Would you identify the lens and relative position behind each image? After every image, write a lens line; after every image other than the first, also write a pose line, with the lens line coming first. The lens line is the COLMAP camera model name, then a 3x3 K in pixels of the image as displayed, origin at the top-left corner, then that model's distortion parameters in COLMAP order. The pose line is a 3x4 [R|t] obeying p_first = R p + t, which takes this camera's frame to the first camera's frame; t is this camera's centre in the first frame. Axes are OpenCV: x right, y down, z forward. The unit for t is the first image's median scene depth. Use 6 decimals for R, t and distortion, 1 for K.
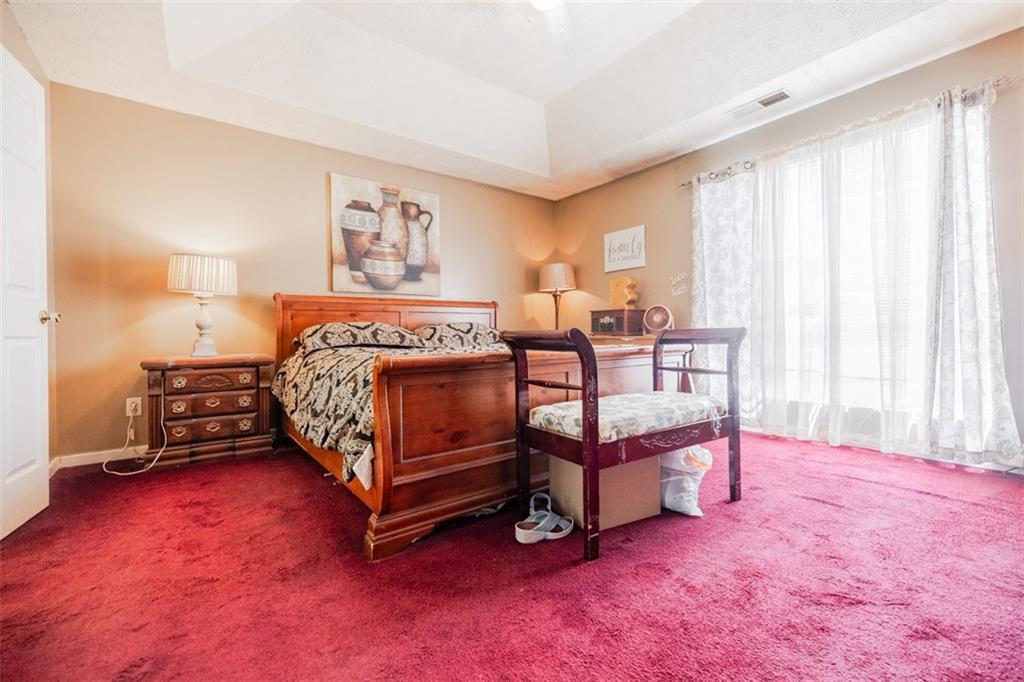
lens RADIAL K [[425.8, 0, 518.1], [0, 425.8, 336.7], [0, 0, 1]] dist [0.001442, 0.000708]
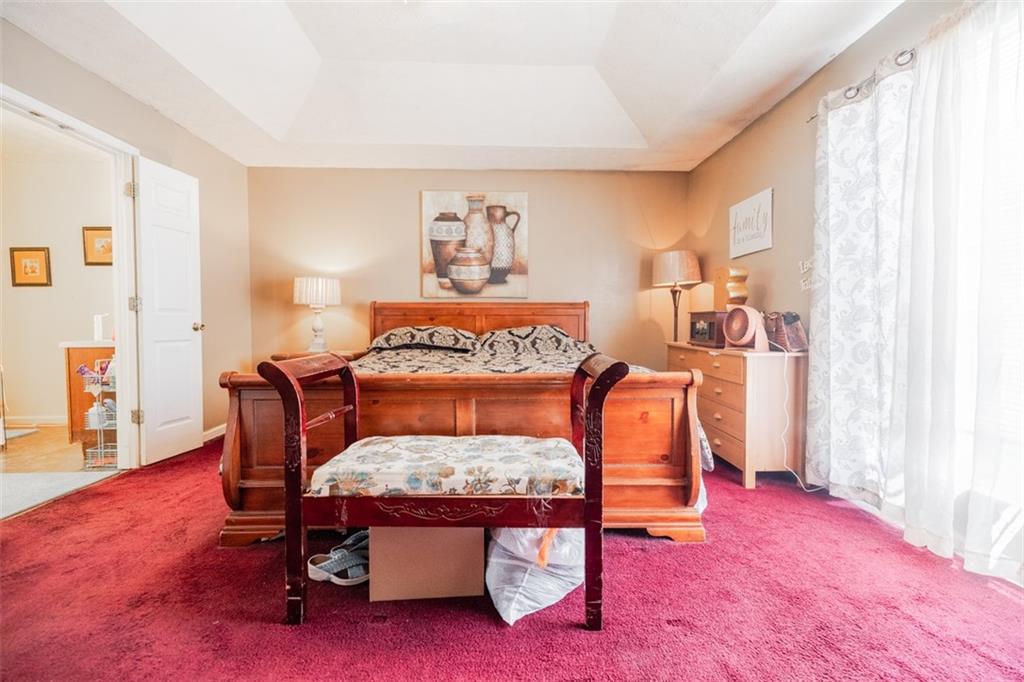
lens RADIAL K [[425.8, 0, 515.2], [0, 425.8, 337.4], [0, 0, 1]] dist [0.001442, 0.000708]
pose [[0.817547, 0.031255, -0.575014, 0.399285], [-0.014044, 0.999311, 0.034351, -0.041543], [0.575691, -0.020008, 0.817422, 0.209985]]
